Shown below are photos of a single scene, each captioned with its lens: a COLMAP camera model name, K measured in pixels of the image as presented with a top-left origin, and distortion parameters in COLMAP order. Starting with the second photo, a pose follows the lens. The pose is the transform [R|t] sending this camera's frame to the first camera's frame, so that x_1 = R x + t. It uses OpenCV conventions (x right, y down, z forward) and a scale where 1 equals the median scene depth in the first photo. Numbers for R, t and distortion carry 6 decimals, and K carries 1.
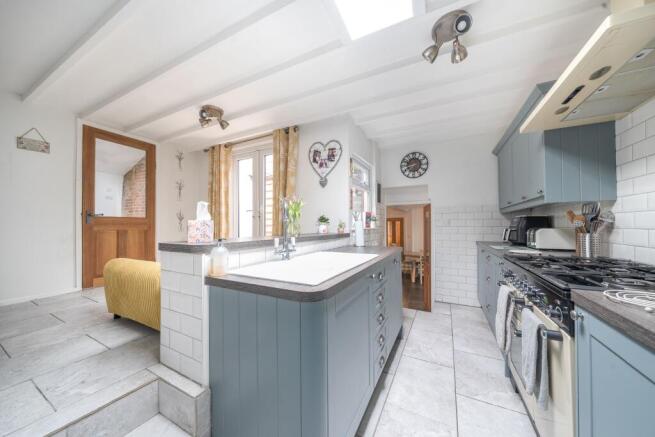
lens RADIAL K [[223.0, 0, 324.9], [0, 223.0, 223.2], [0, 0, 1]] dist [0.009058, 0.000111]
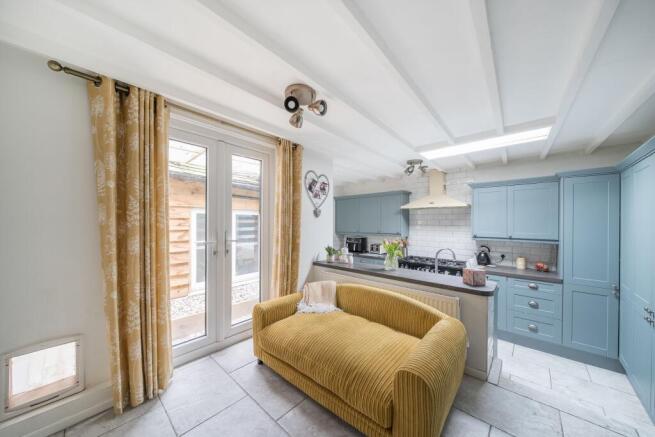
lens RADIAL K [[223.0, 0, 324.9], [0, 223.0, 223.2], [0, 0, 1]] dist [0.009058, 0.000111]
pose [[0.252381, 0.006558, 0.967606, -0.965607], [-0.016945, 0.999854, -0.002356, -0.127875], [-0.967480, -0.015802, 0.252455, 0.680986]]
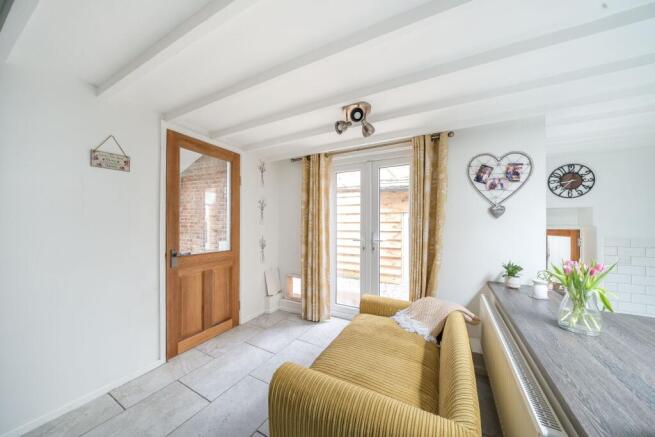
lens RADIAL K [[223.0, 0, 324.9], [0, 223.0, 223.2], [0, 0, 1]] dist [0.009058, 0.000111]
pose [[0.999950, 0.008363, -0.005517, -0.531380], [-0.008330, 0.999947, 0.006007, -0.138716], [0.005567, -0.005961, 0.999967, 0.273525]]
